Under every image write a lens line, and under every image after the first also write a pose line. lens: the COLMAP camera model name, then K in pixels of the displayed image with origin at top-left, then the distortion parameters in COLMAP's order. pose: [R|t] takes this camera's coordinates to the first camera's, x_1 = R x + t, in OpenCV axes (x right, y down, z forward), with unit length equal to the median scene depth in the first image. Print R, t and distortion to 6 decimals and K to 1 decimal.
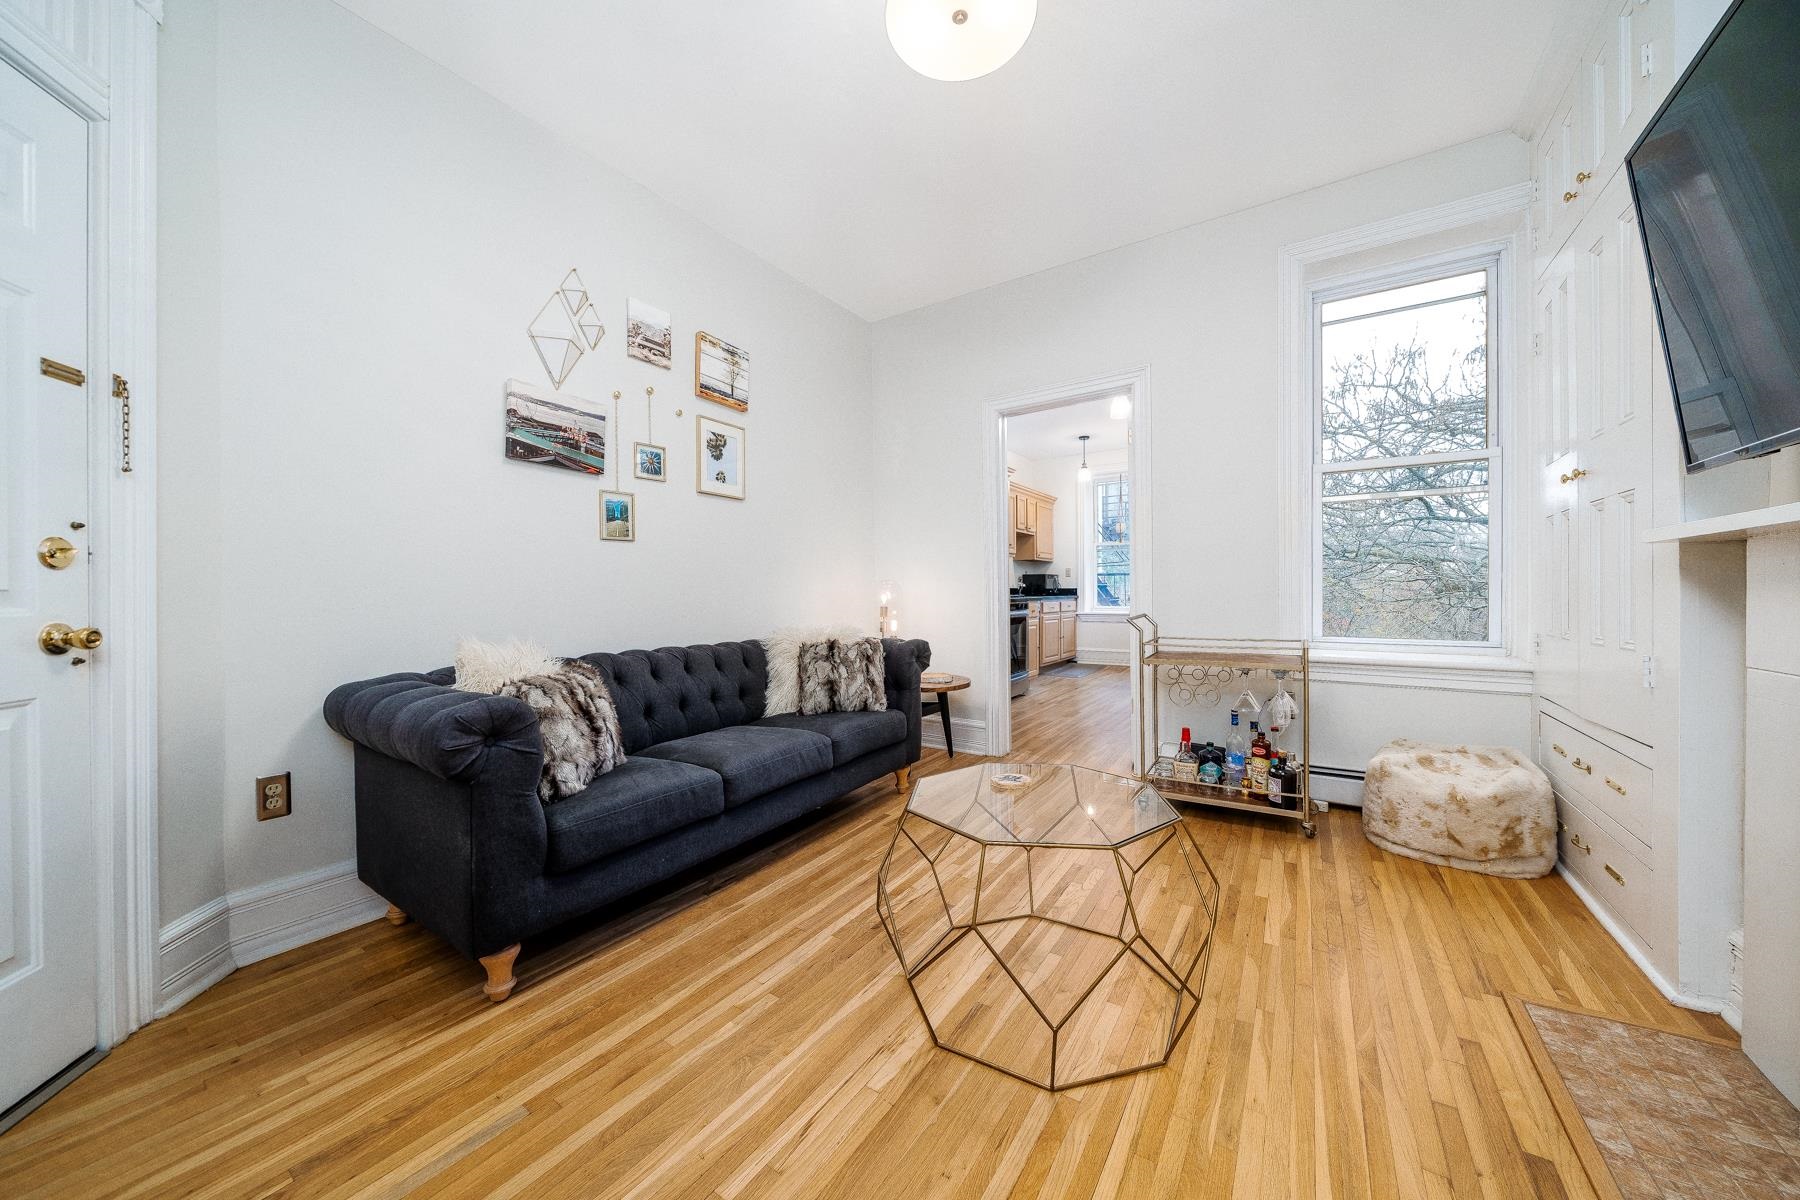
lens RADIAL K [[615.1, 0, 900.0], [0, 615.1, 600.0], [0, 0, 1]] dist [-0.000032, 0.000002]
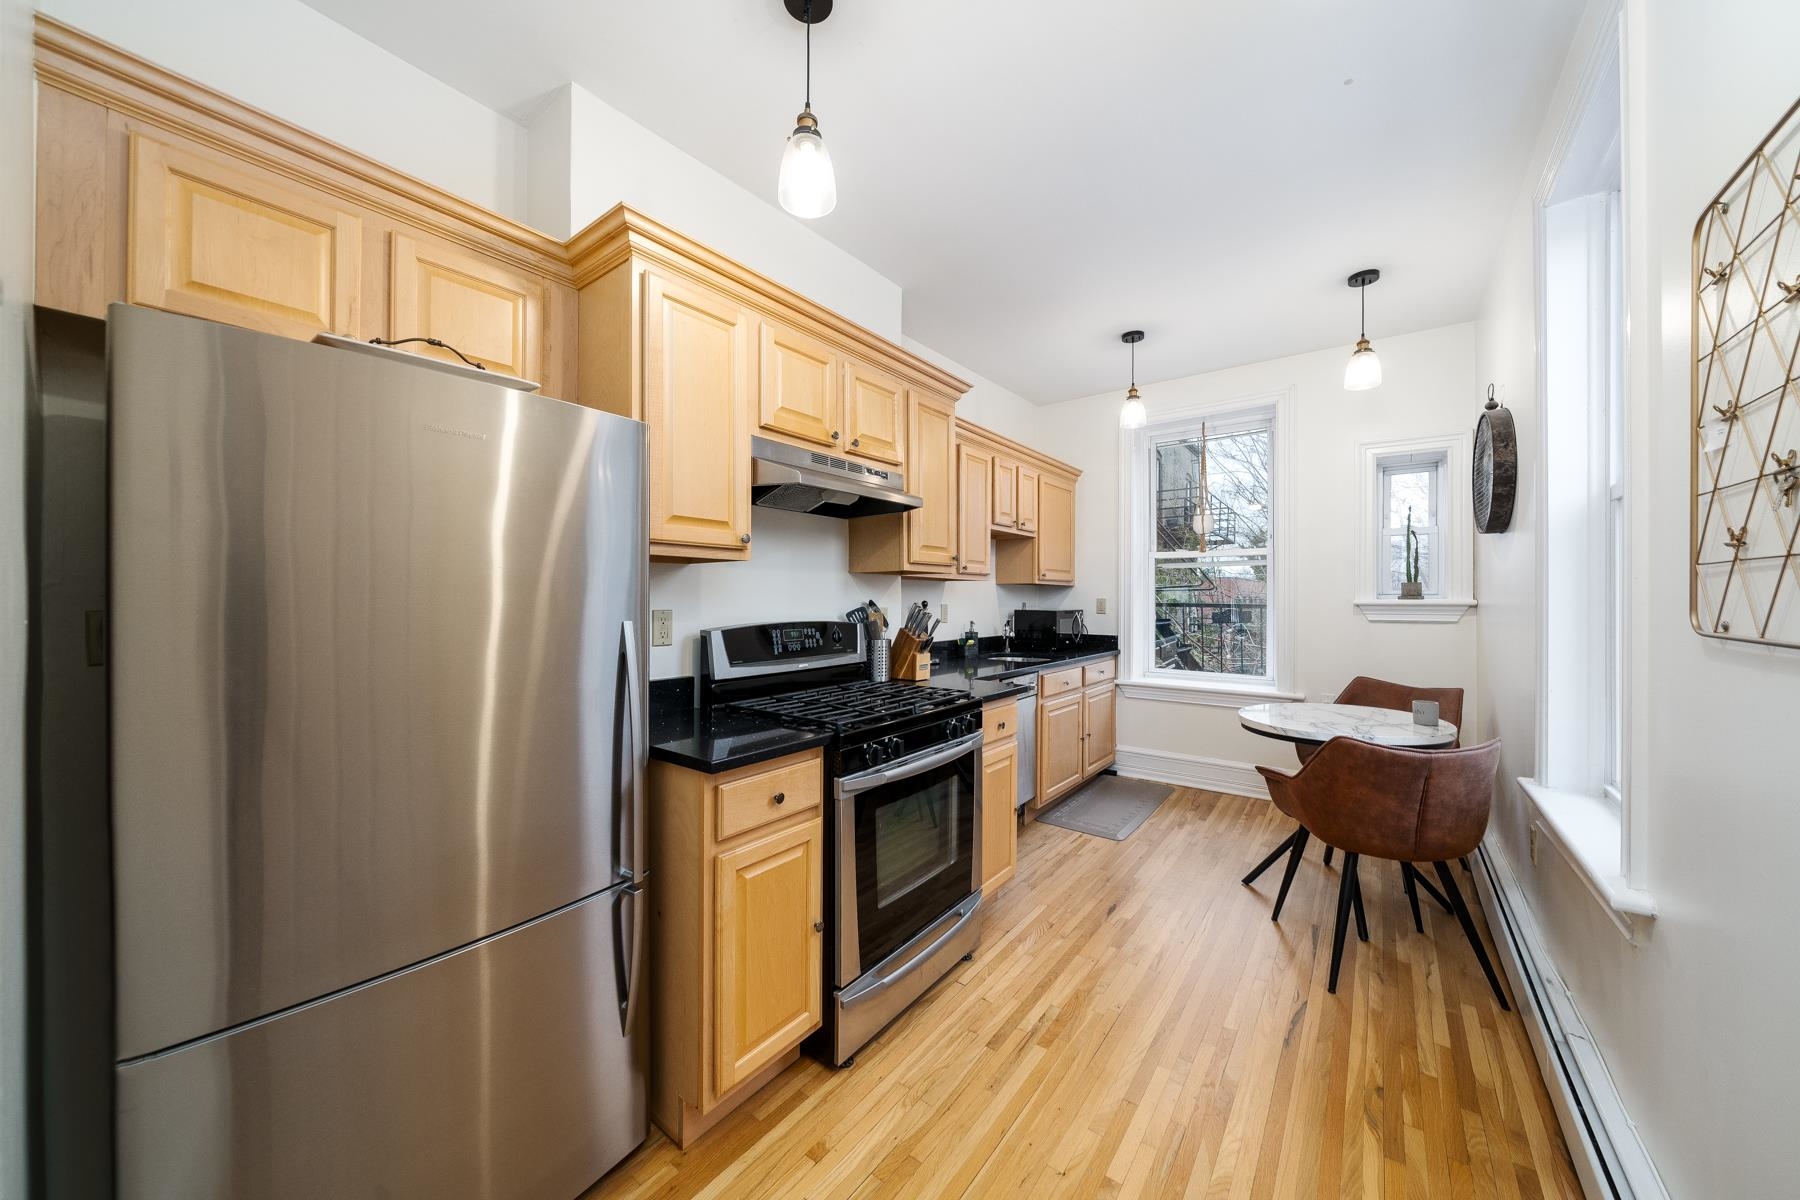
lens RADIAL K [[615.1, 0, 900.0], [0, 615.1, 600.0], [0, 0, 1]] dist [-0.000032, 0.000002]
pose [[0.997750, 0.006461, -0.066726, 0.139396], [-0.006928, 0.999953, -0.006766, -0.046996], [0.066679, 0.007213, 0.997748, 0.469940]]
